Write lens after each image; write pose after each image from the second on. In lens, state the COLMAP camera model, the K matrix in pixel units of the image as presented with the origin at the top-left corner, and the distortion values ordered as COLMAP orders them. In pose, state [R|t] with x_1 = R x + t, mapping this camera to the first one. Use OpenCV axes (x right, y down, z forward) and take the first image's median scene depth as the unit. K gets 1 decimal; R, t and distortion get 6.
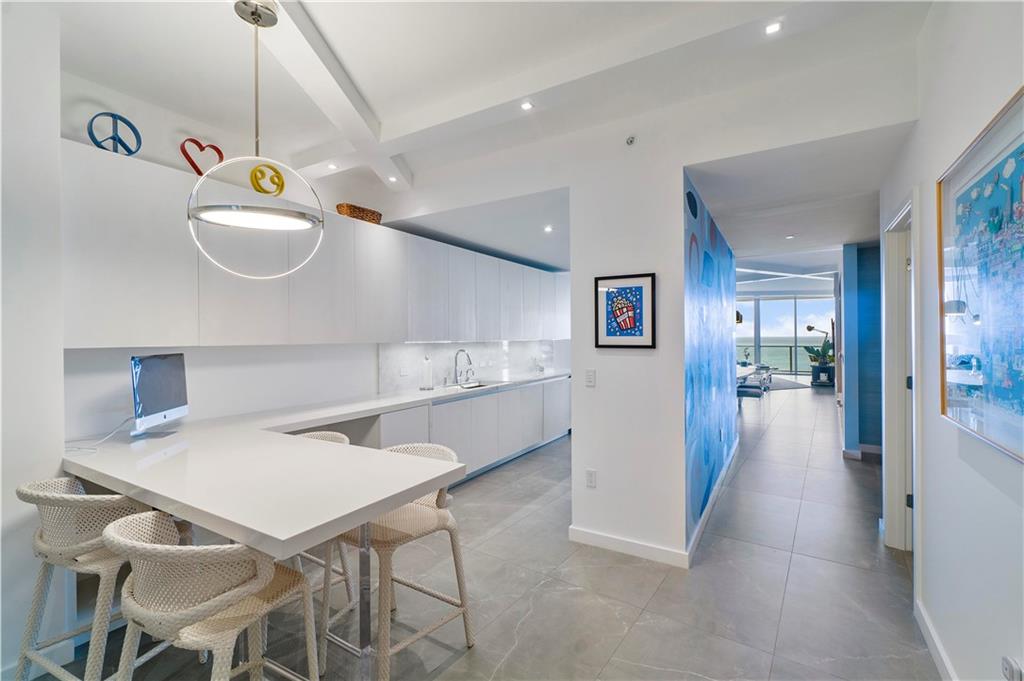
lens RADIAL K [[457.2, 0, 515.5], [0, 457.2, 340.7], [0, 0, 1]] dist [0.002493, 0.000910]
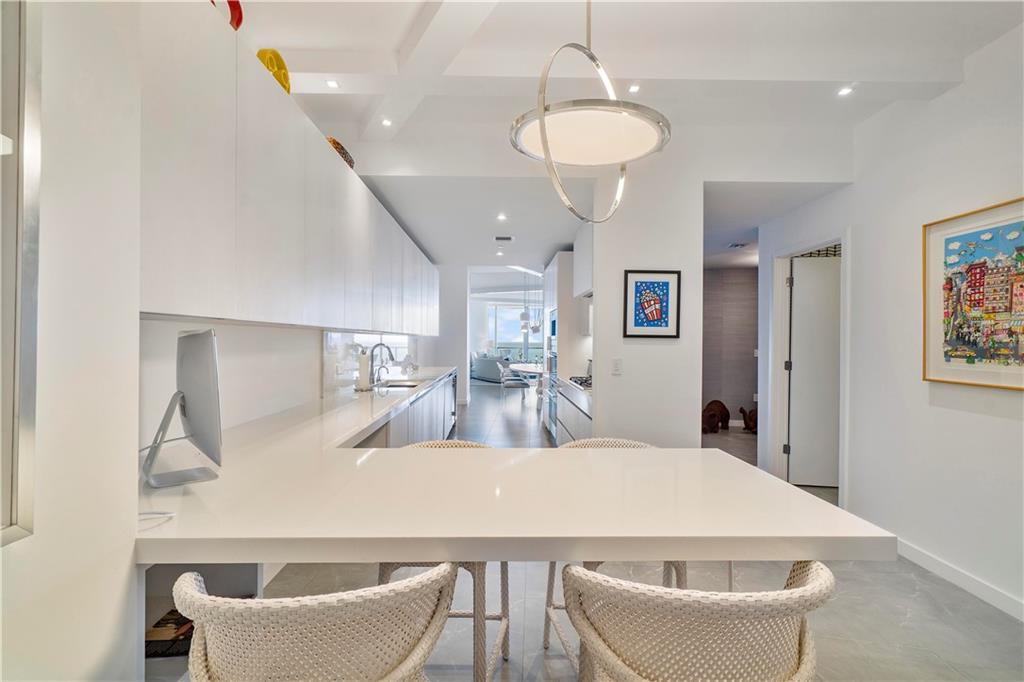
lens RADIAL K [[457.2, 0, 511.5], [0, 457.2, 340.0], [0, 0, 1]] dist [0.002493, 0.000910]
pose [[0.843451, 0.014185, 0.537018, -0.620318], [-0.008324, 0.999876, -0.013338, 0.038265], [-0.537141, 0.006780, 0.843465, 0.268734]]
